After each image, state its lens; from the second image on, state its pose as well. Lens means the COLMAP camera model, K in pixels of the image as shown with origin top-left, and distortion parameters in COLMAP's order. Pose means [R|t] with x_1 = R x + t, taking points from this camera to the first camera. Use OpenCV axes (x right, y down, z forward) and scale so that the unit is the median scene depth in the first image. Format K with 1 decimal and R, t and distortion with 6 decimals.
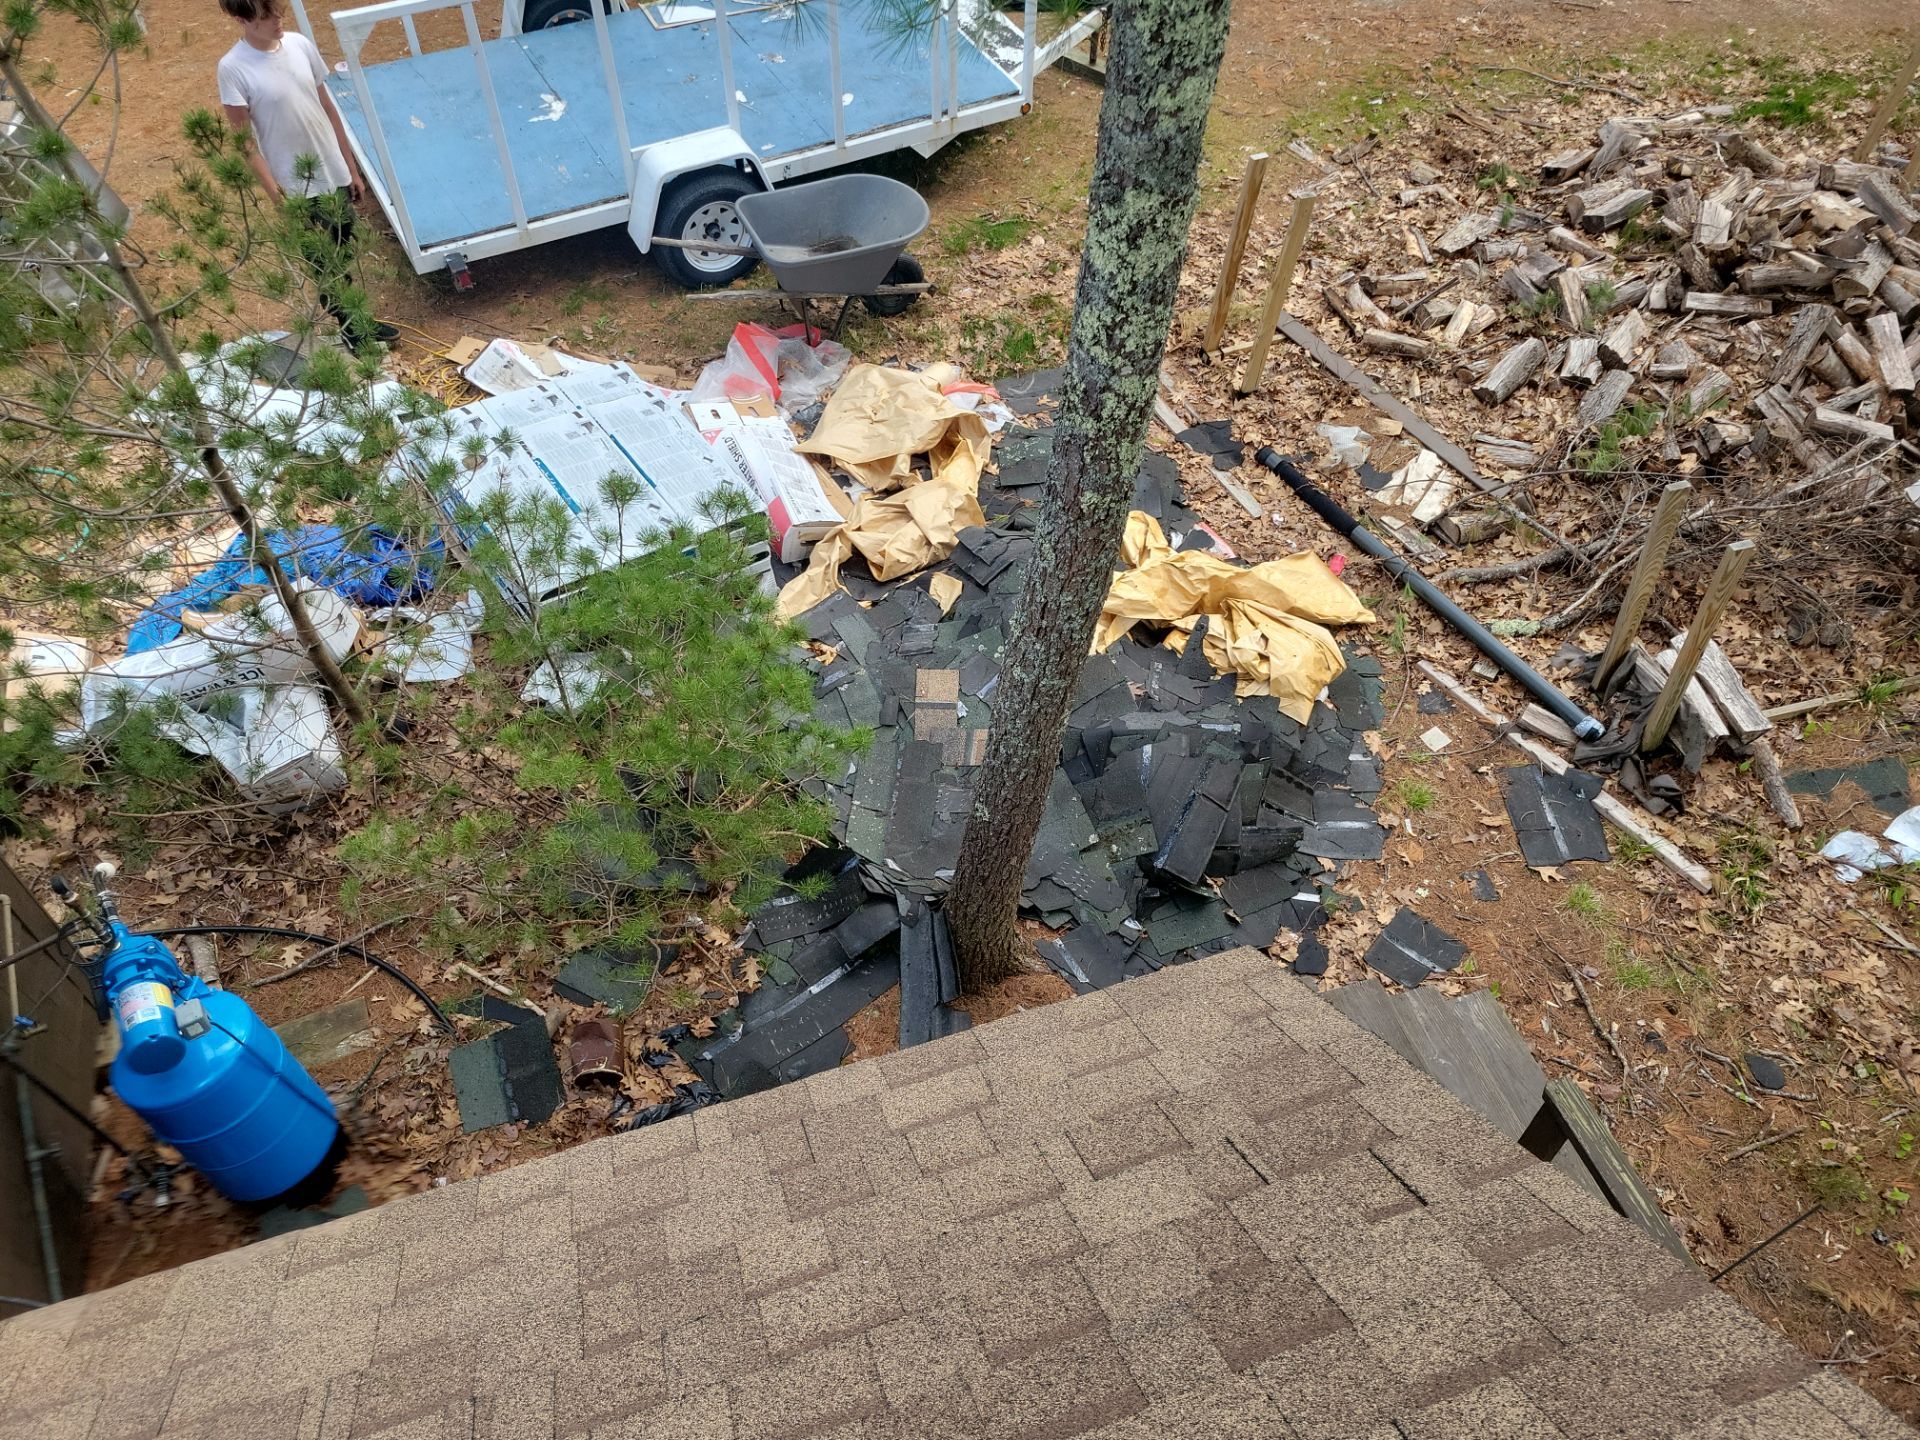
lens RADIAL K [[1463.2, 0, 976.8], [0, 1463.2, 715.1], [0, 0, 1]] dist [0.067098, -0.045951]
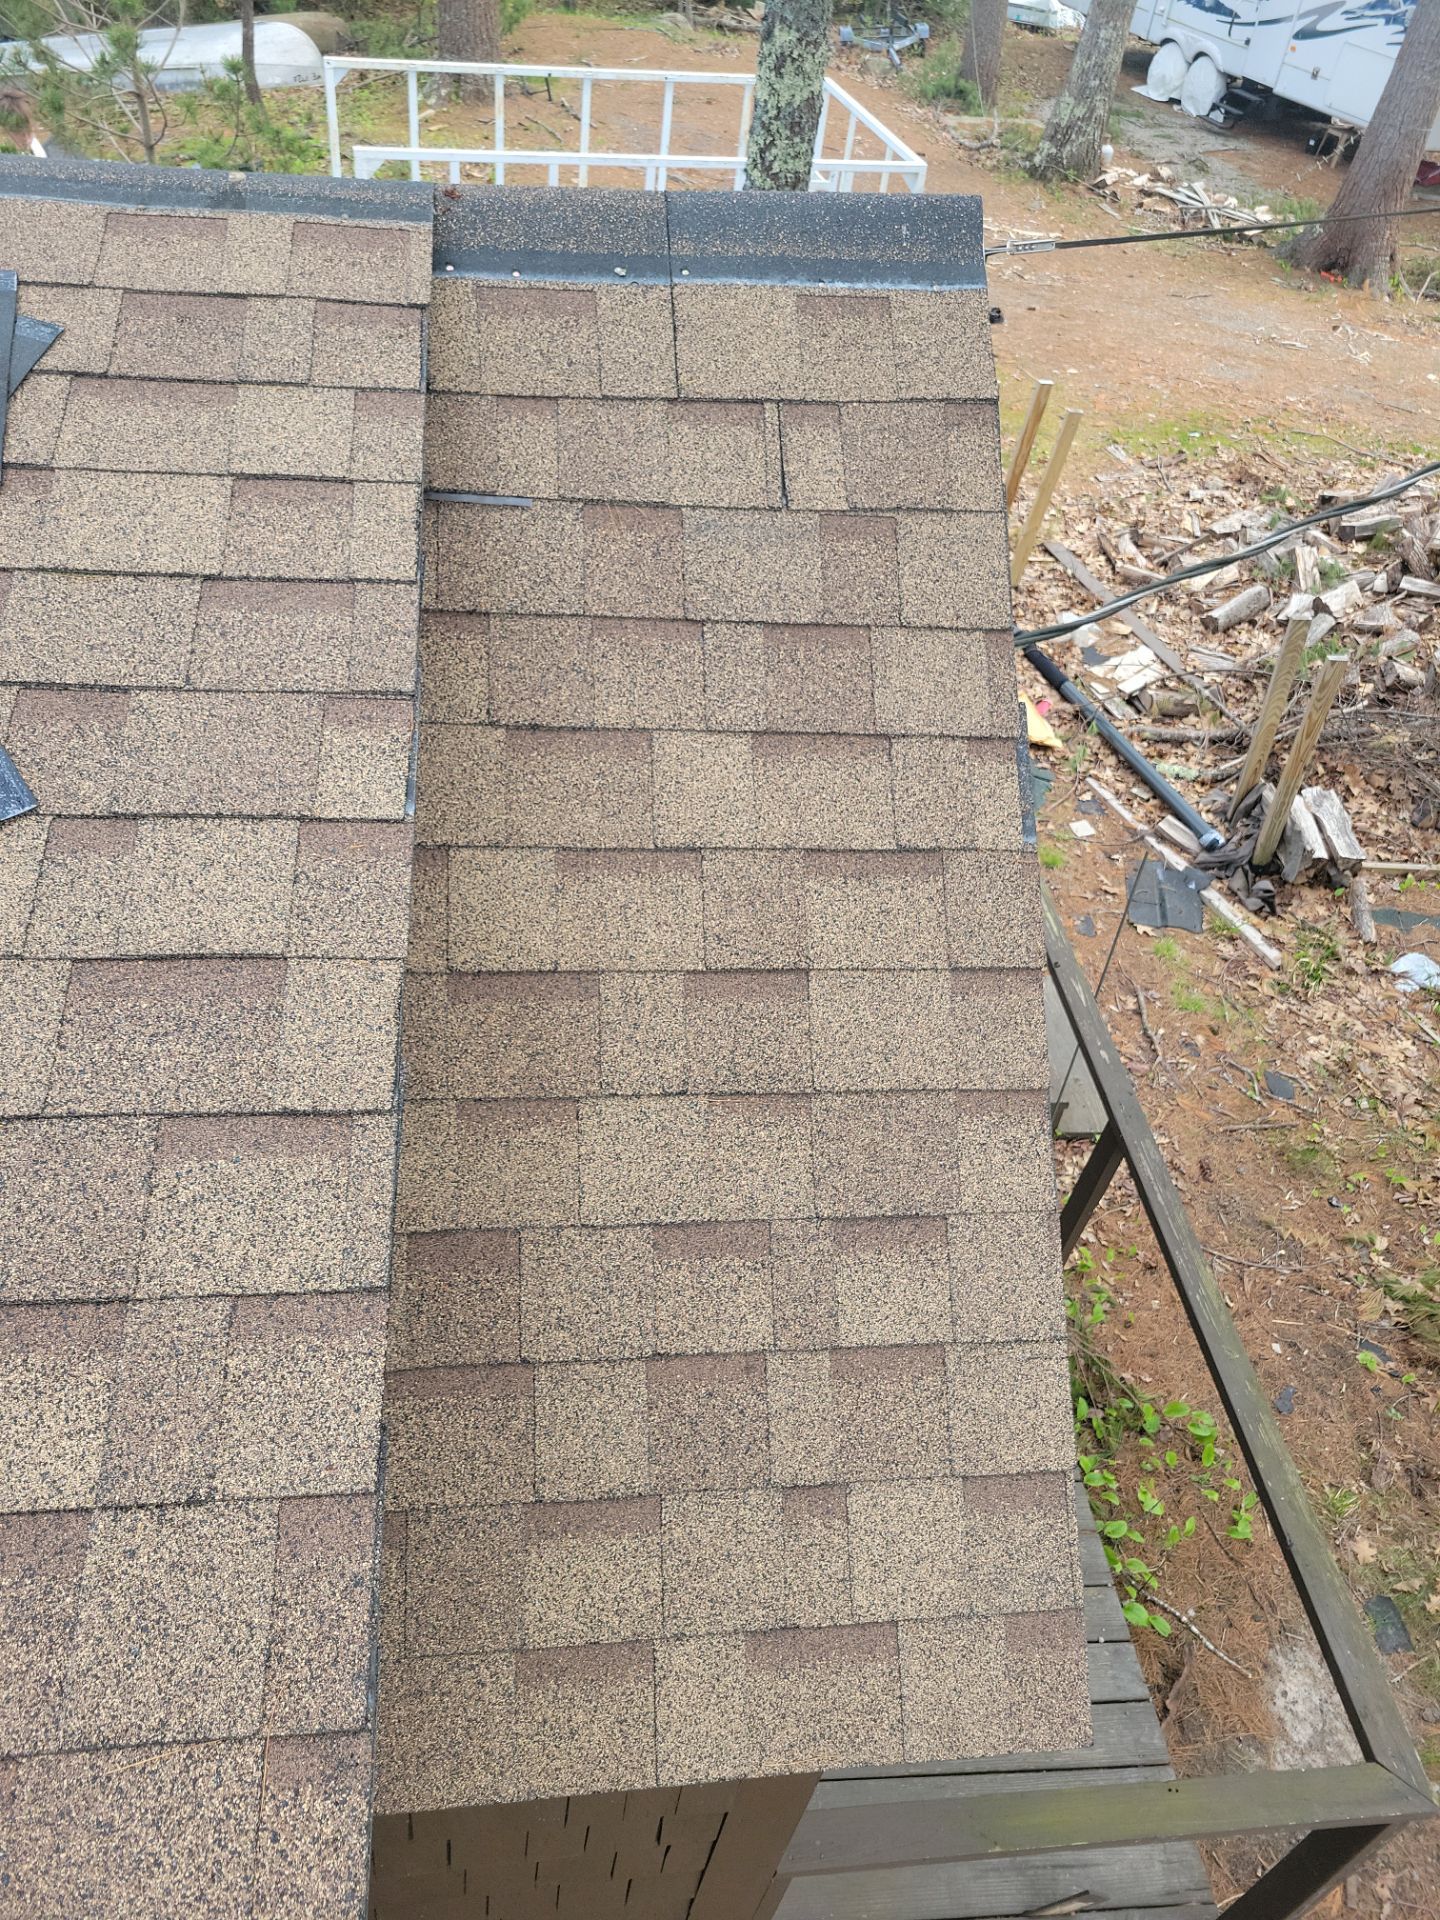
lens RADIAL K [[1463.2, 0, 720.0], [0, 1463.2, 960.0], [0, 0, 1]] dist [0.067098, -0.045951]
pose [[0.971871, 0.209730, -0.107147, 0.168196], [-0.223729, 0.964274, -0.141848, 0.327778], [0.073569, 0.161830, 0.984073, -0.147281]]
